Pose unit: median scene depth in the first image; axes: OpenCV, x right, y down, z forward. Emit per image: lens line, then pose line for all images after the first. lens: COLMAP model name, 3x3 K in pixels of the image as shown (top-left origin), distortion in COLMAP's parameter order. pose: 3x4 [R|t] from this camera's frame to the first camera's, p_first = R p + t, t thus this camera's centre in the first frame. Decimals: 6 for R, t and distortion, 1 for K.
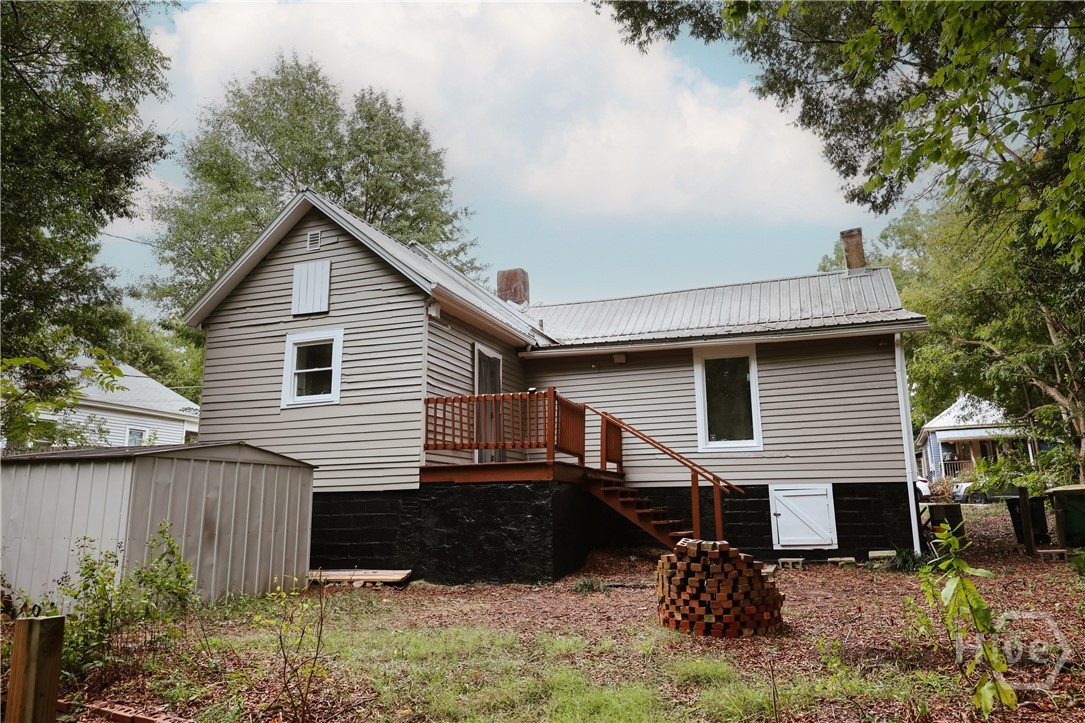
lens RADIAL K [[751.4, 0, 542.5], [0, 751.4, 361.5], [0, 0, 1]] dist [0.000033, 0.000025]
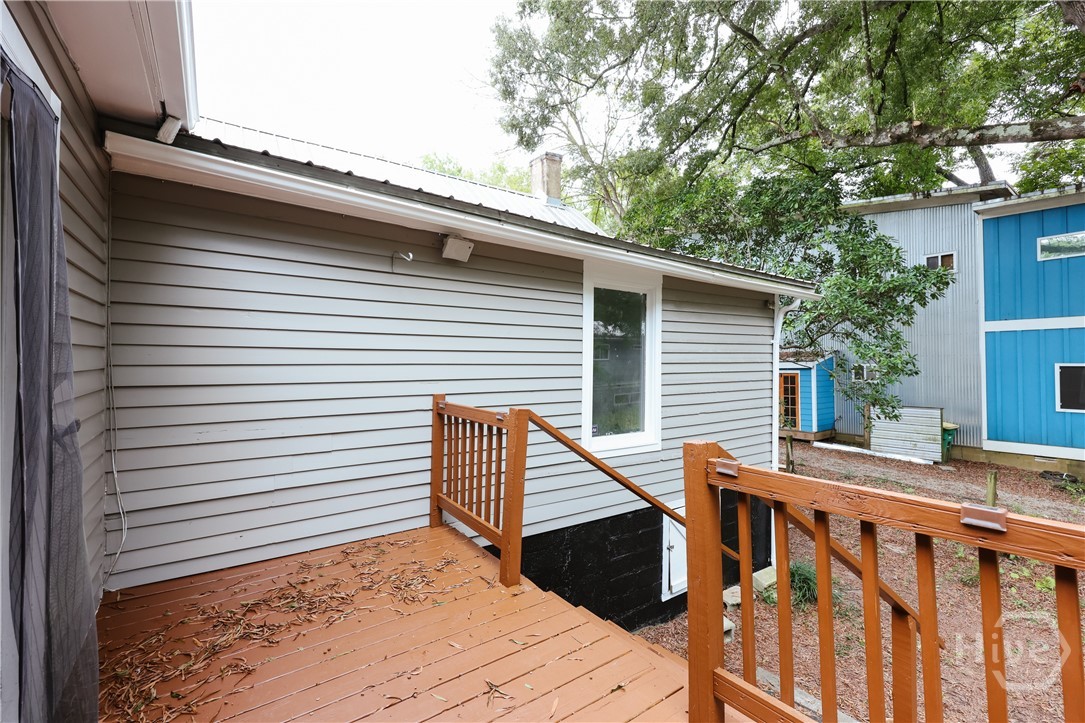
lens RADIAL K [[471.5, 0, 542.5], [0, 471.5, 361.5], [0, 0, 1]] dist [-0.000070, 0.000207]
pose [[0.579240, 0.019460, 0.814924, -0.082249], [-0.177170, 0.978822, 0.102556, 0.022556], [-0.795670, -0.203785, 0.570421, 0.842769]]
